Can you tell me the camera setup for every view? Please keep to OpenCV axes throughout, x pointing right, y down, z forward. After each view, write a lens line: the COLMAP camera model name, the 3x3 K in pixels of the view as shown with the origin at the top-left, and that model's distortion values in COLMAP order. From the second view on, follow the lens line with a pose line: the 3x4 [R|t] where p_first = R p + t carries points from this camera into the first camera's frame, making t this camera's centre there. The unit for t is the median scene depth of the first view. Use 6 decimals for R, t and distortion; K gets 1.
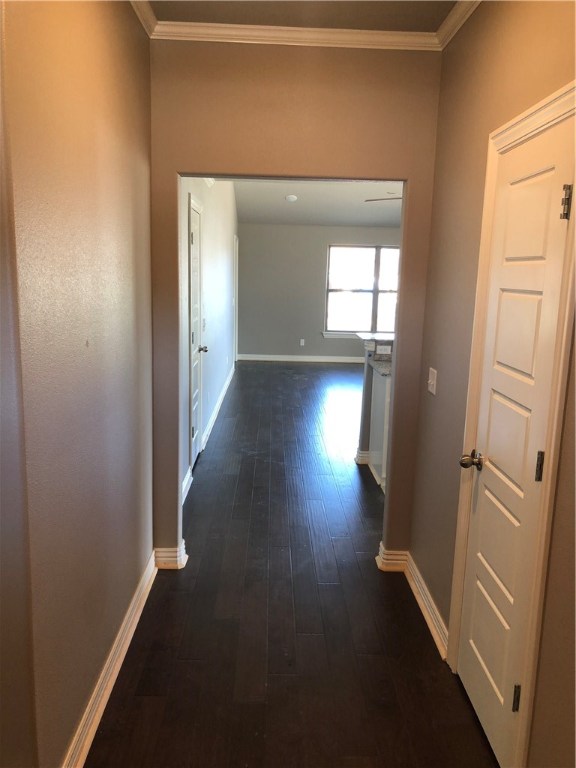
lens RADIAL K [[631.5, 0, 290.6], [0, 631.5, 379.8], [0, 0, 1]] dist [0.021735, 0.000387]
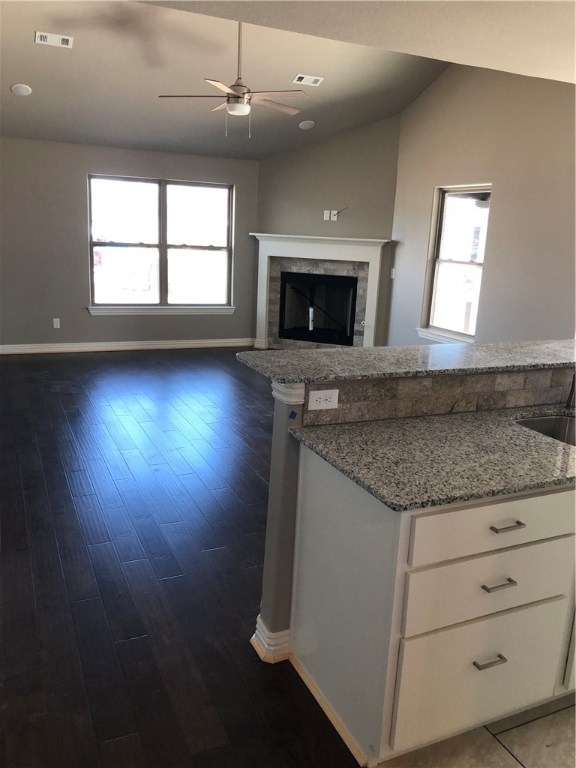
lens RADIAL K [[631.5, 0, 290.6], [0, 631.5, 379.8], [0, 0, 1]] dist [0.021735, 0.000387]
pose [[0.921844, -0.073960, 0.380438, -0.012917], [0.045897, 0.995548, 0.082329, -0.044080], [-0.384833, -0.058434, 0.921135, 0.292511]]
